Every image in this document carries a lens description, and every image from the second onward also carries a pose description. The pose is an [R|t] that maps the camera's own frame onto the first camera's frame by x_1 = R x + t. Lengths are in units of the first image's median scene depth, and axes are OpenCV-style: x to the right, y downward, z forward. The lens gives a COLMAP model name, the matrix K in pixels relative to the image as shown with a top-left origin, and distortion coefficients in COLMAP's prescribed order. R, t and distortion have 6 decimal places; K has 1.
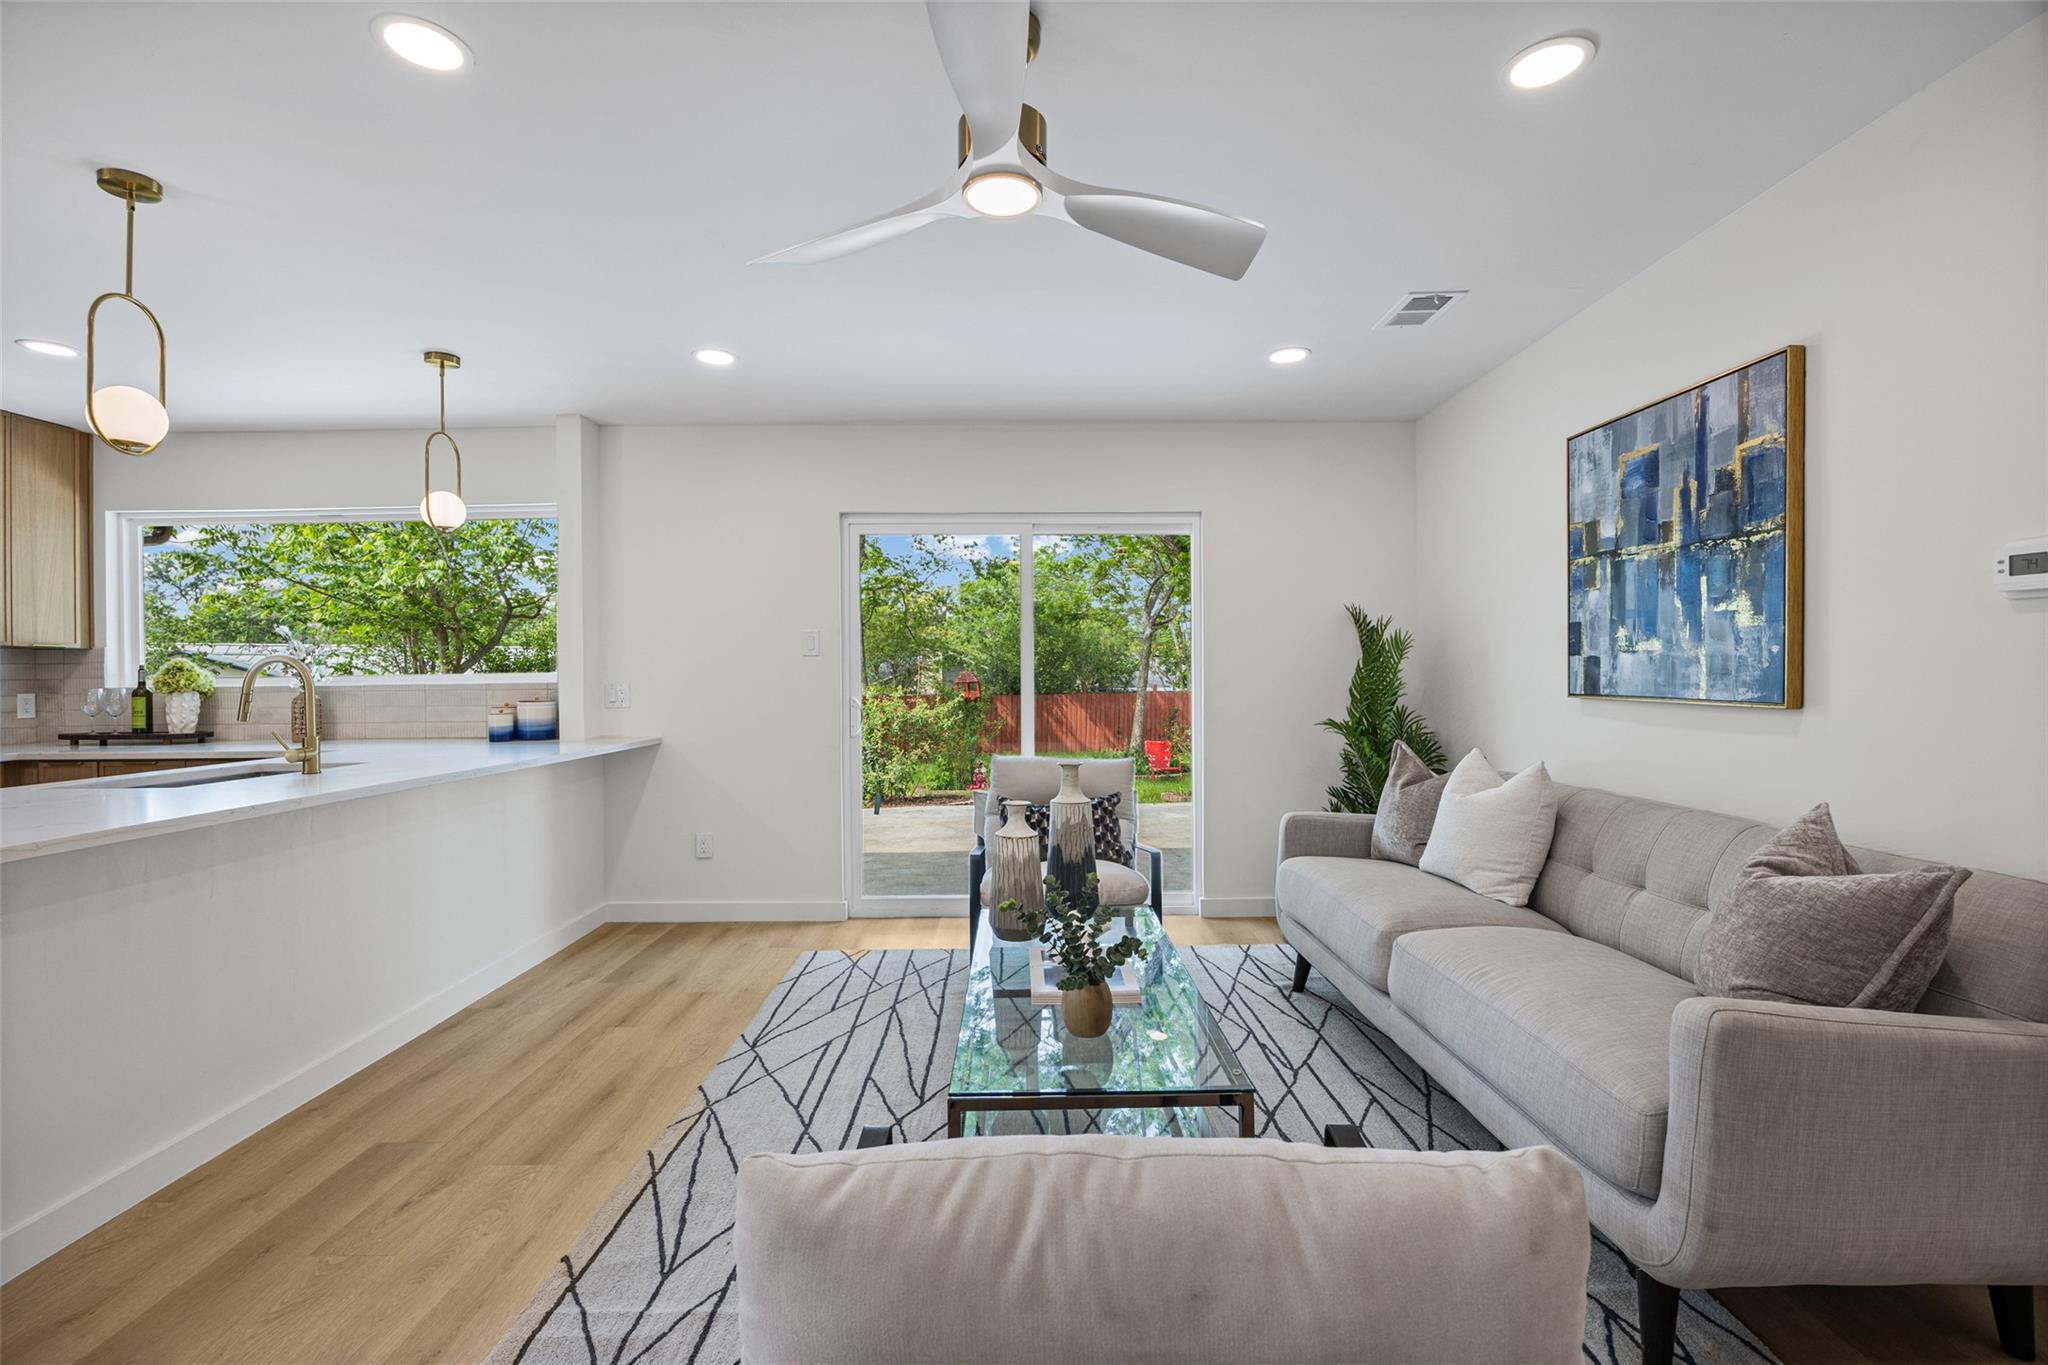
lens RADIAL K [[902.0, 0, 1033.9], [0, 902.0, 677.3], [0, 0, 1]] dist [-0.015964, 0.000489]
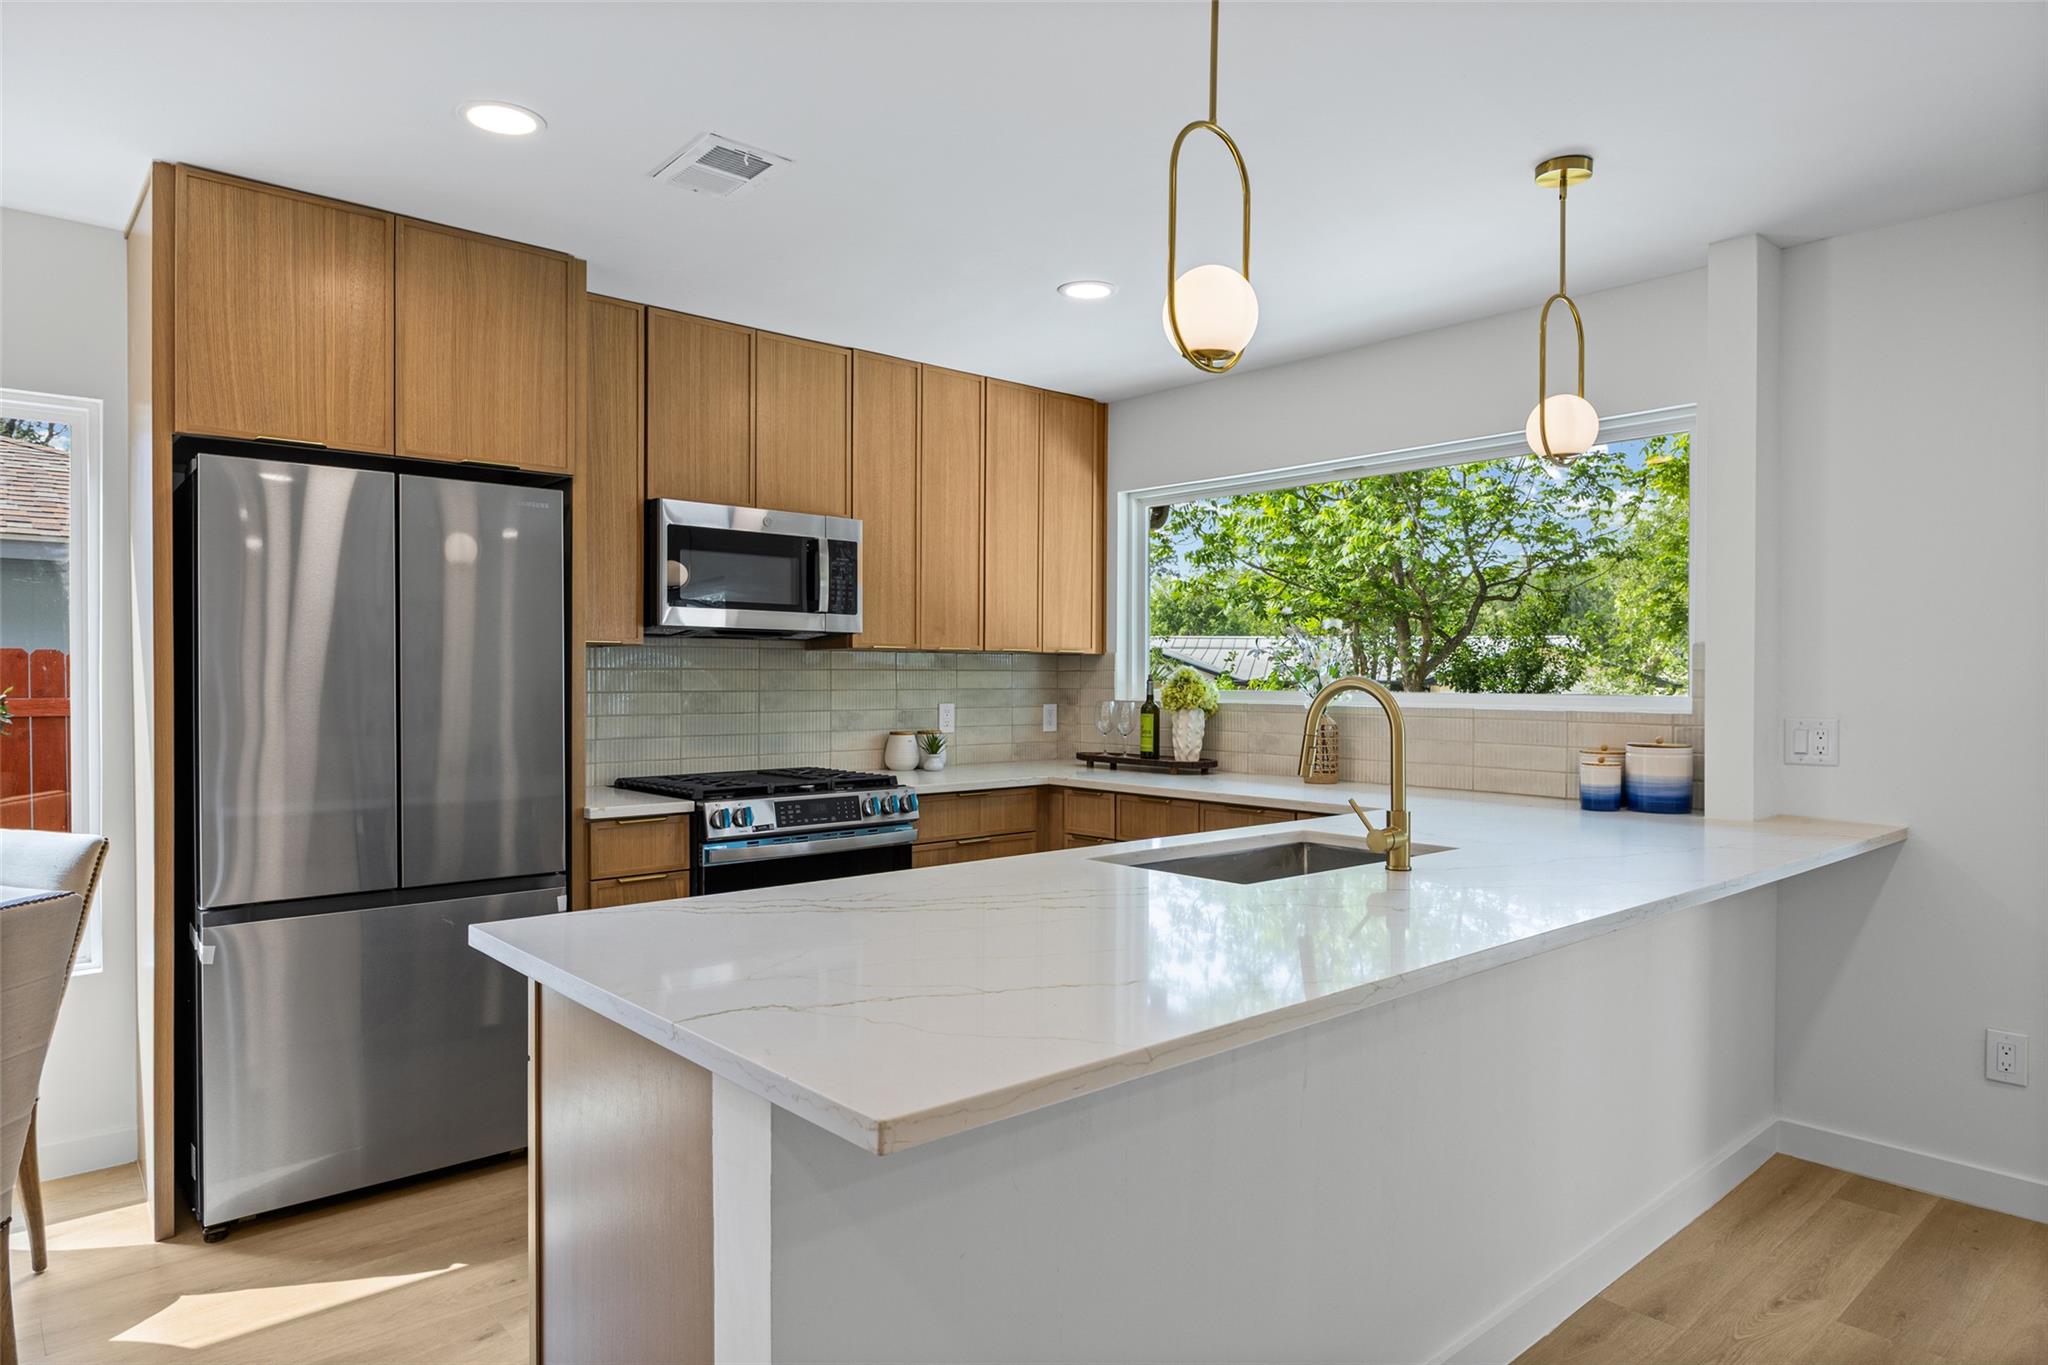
lens RADIAL K [[1218.4, 0, 1022.9], [0, 1218.4, 677.3], [0, 0, 1]] dist [-0.006833, -0.001092]
pose [[0.659264, 0.014866, -0.751765, -0.302172], [-0.013150, 0.999880, 0.008241, -0.024538], [0.751797, 0.004453, 0.659380, 0.216155]]
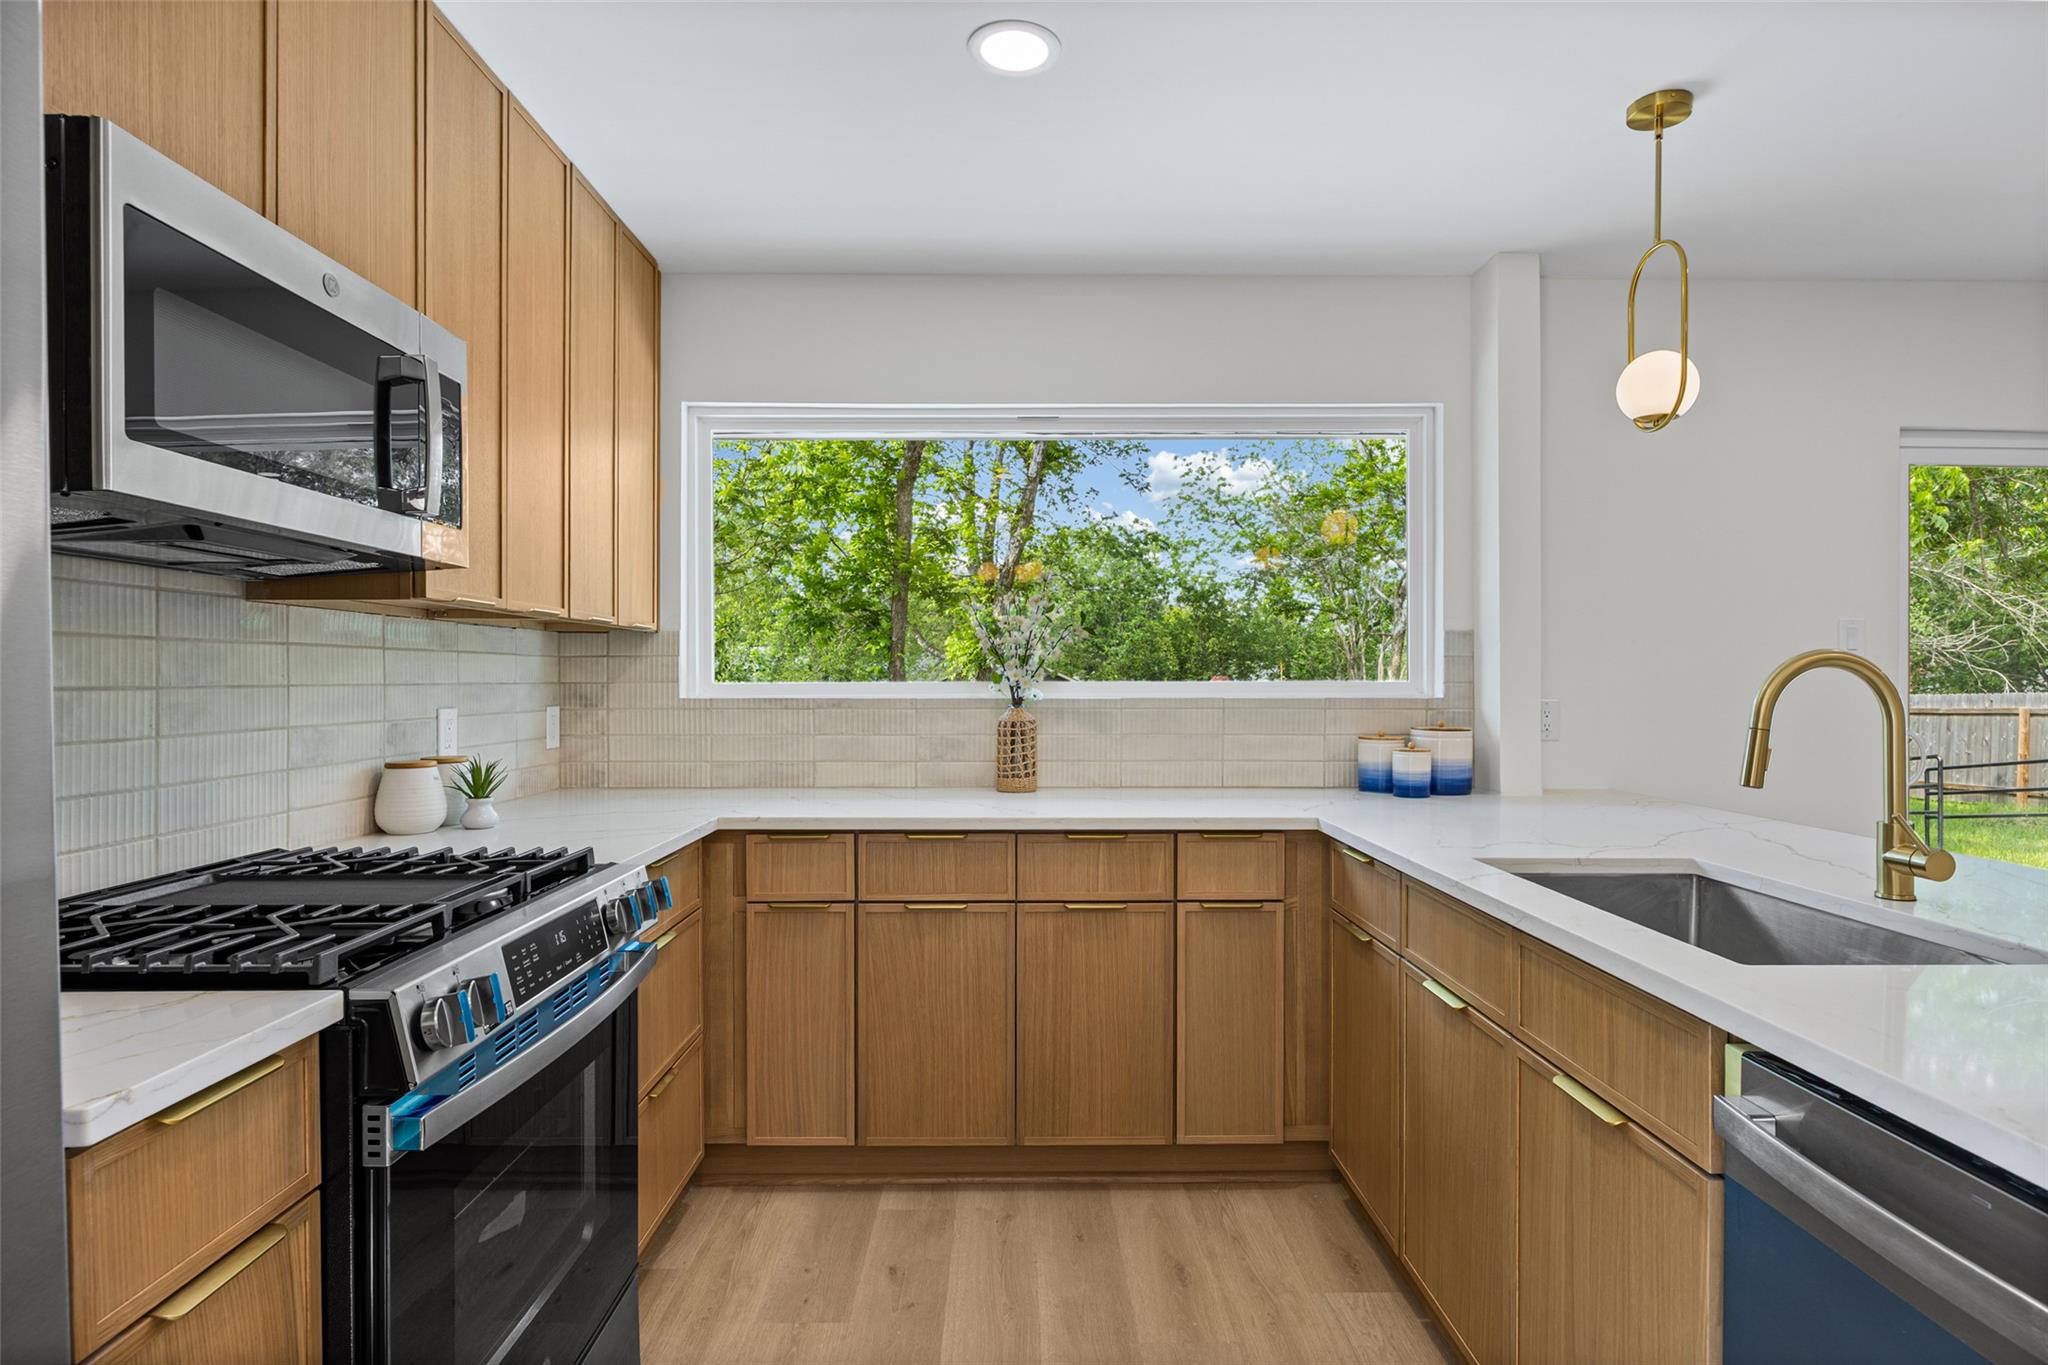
lens RADIAL K [[1077.5, 0, 1023.4], [0, 1077.5, 675.1], [0, 0, 1]] dist [0.003326, 0.001730]
pose [[0.999893, 0.012068, 0.008327, -1.094227], [-0.012024, 0.999913, -0.005375, -0.003161], [-0.008391, 0.005274, 0.999951, 0.362985]]
